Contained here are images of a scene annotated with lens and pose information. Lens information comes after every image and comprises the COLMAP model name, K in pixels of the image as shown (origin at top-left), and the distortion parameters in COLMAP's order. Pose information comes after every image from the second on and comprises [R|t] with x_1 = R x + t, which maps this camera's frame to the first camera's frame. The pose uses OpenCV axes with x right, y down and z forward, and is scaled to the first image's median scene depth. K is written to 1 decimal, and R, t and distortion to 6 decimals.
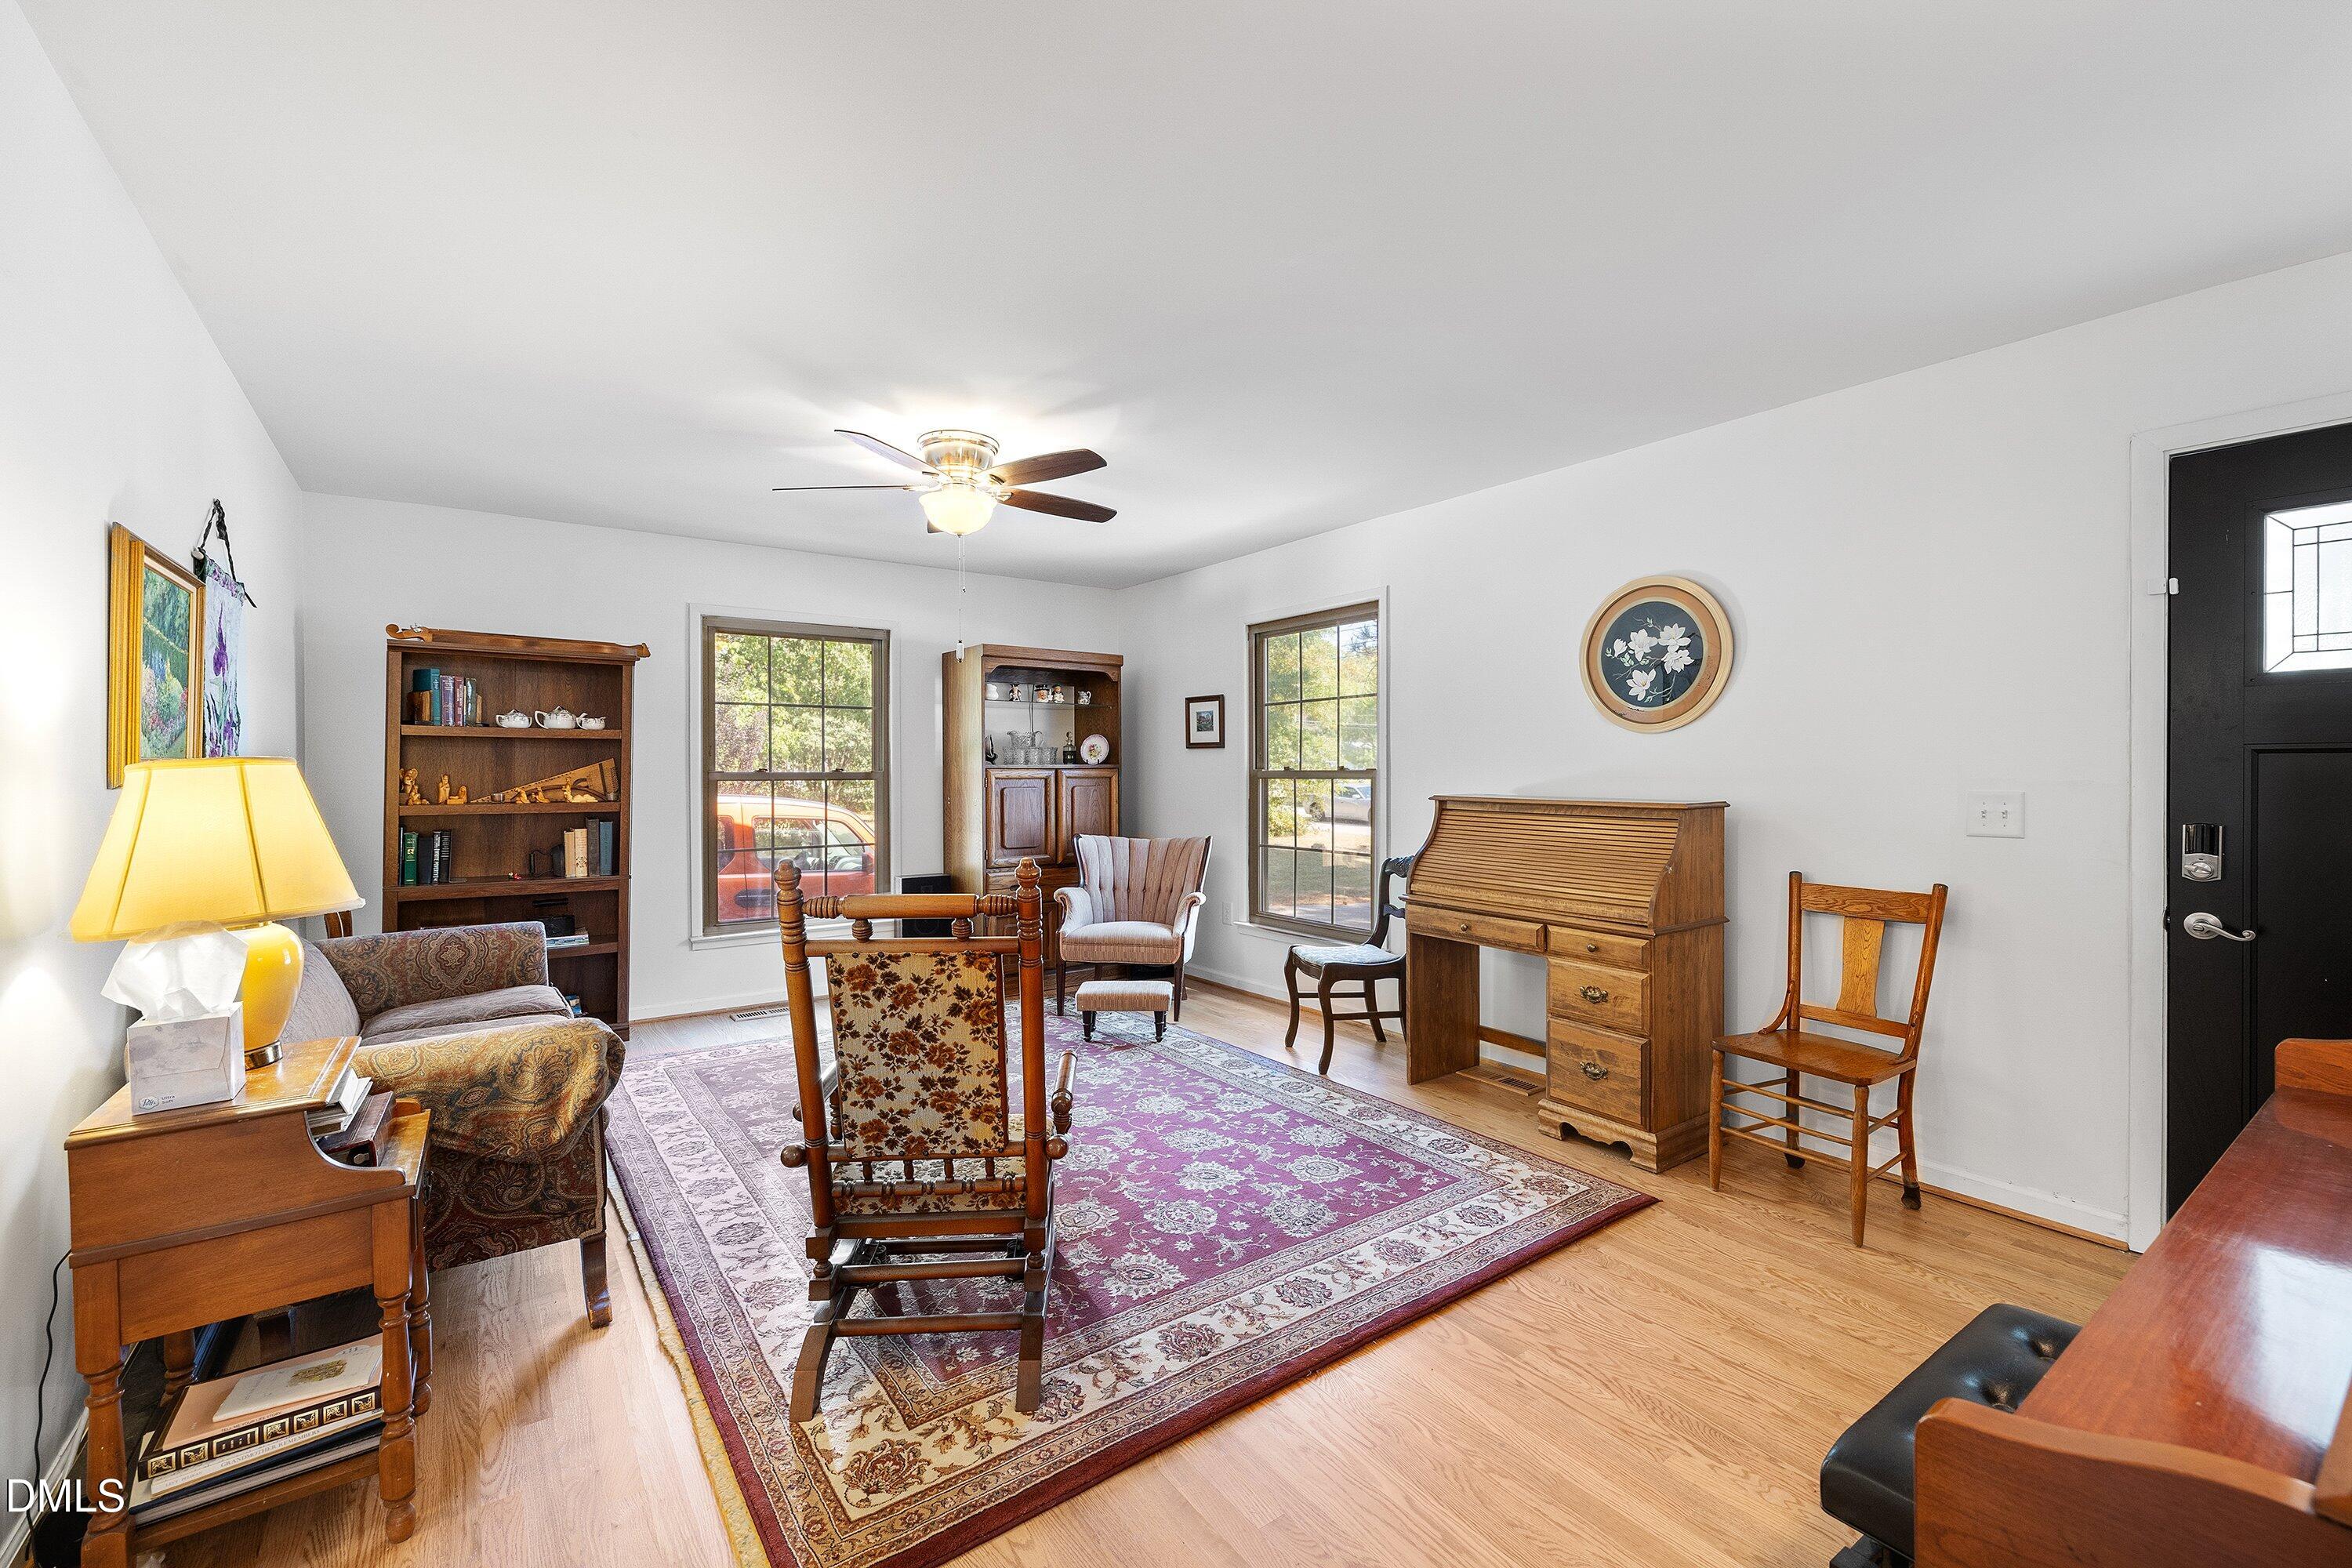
lens RADIAL K [[987.3, 0, 1160.6], [0, 987.3, 776.1], [0, 0, 1]] dist [-0.001628, 0.000523]
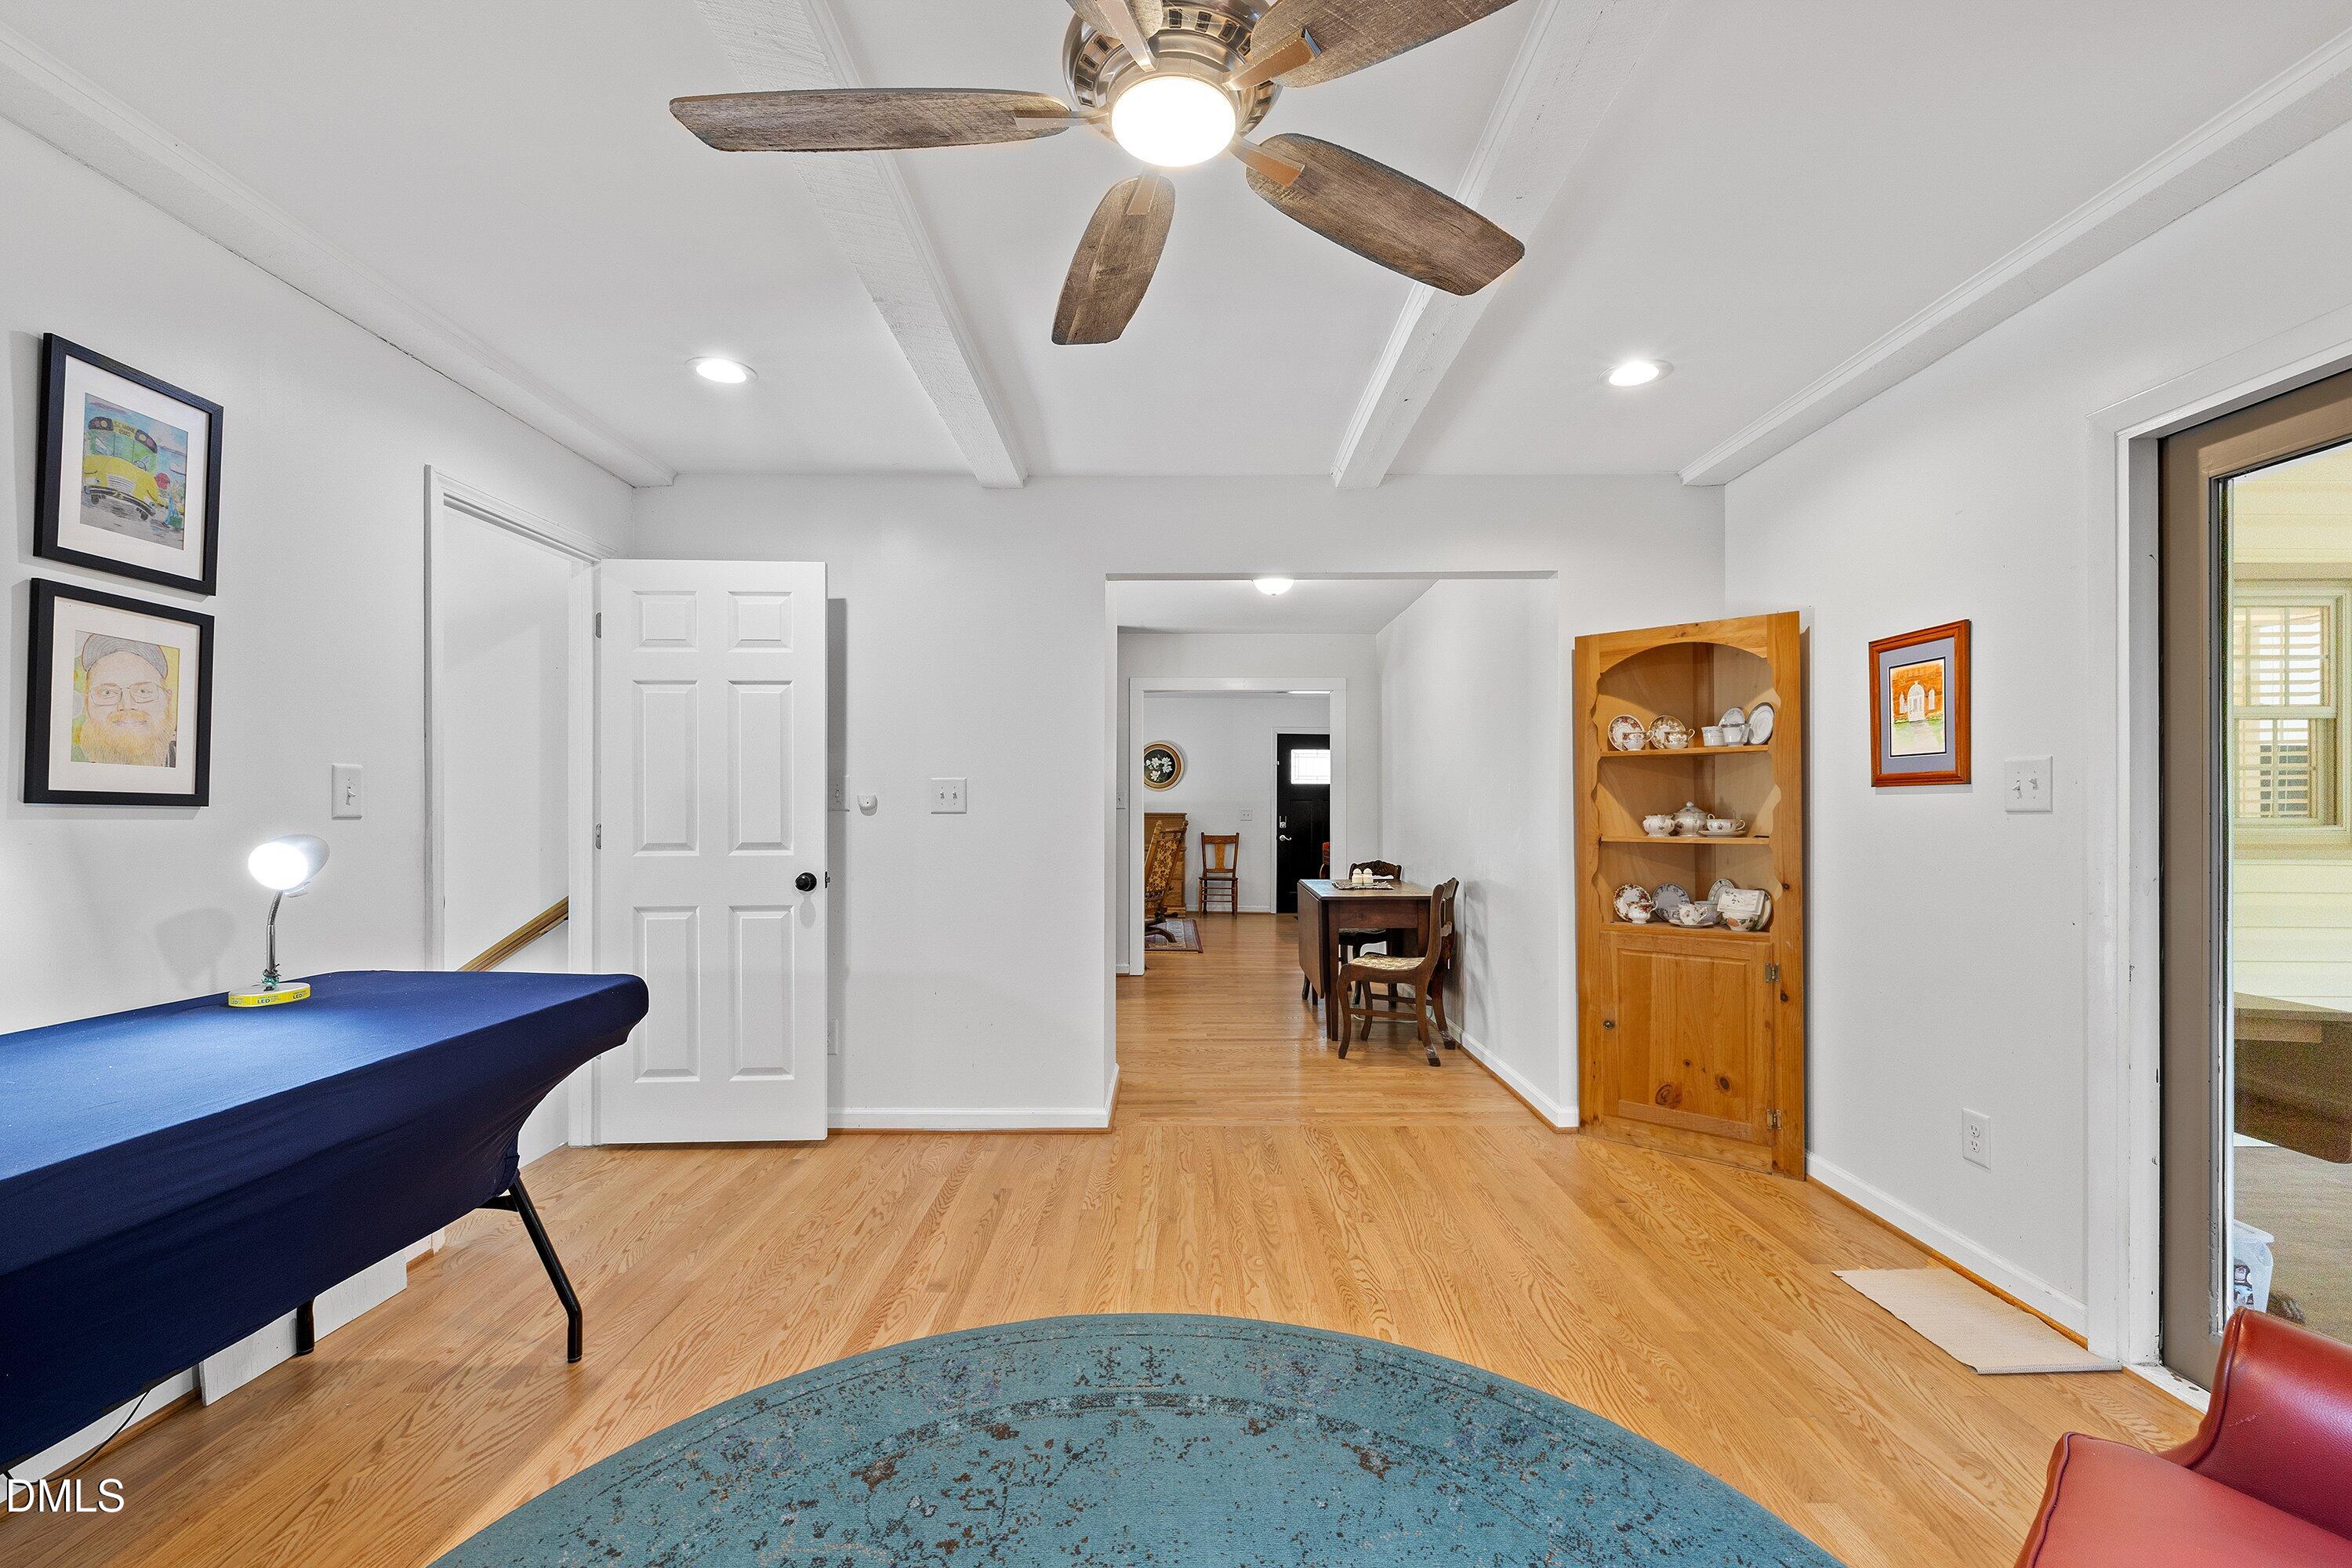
lens RADIAL K [[987.3, 0, 1192.1], [0, 987.3, 798.4], [0, 0, 1]] dist [-0.001628, 0.000523]
pose [[0.571745, 0.012632, 0.820334, -2.169233], [-0.000242, 0.999884, -0.015228, 0.027932], [-0.820431, 0.008508, 0.571682, -0.938144]]
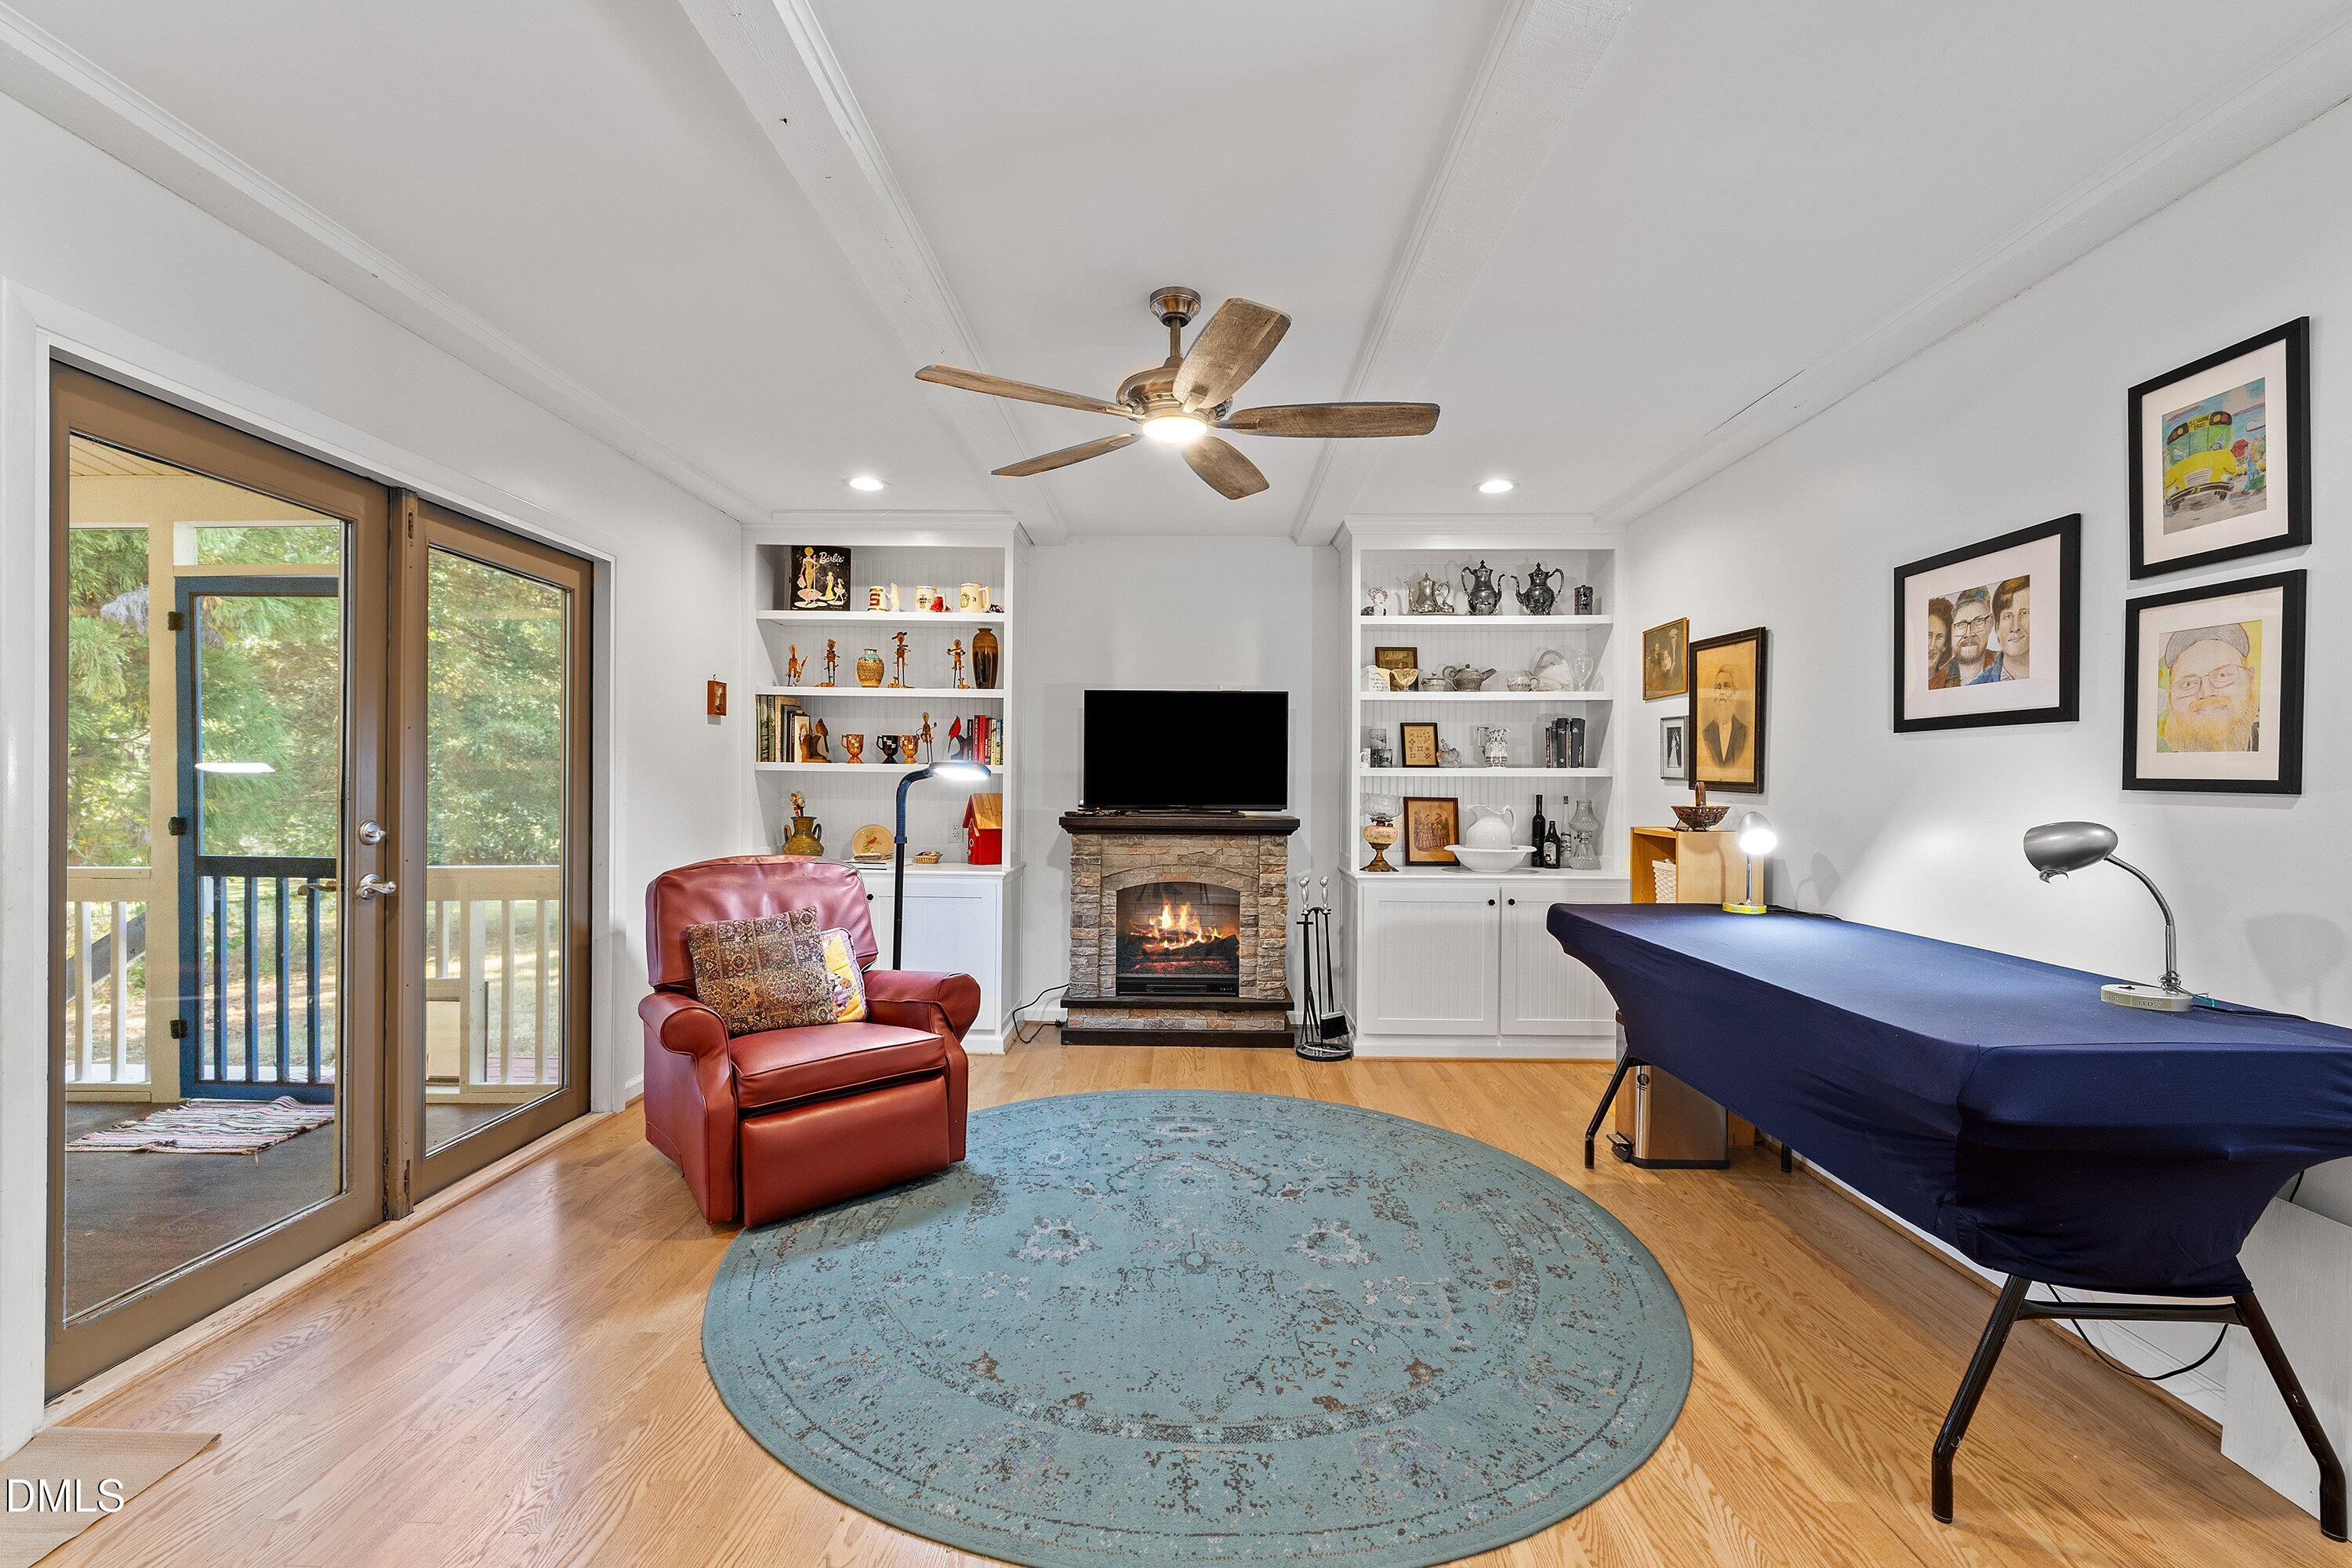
lens RADIAL K [[987.3, 0, 1164.0], [0, 987.3, 786.5], [0, 0, 1]] dist [-0.001628, 0.000523]
pose [[-0.607654, 0.001113, -0.794201, -1.245728], [-0.007348, 0.999948, 0.007024, 0.020598], [0.794168, 0.010104, -0.607615, -0.251582]]
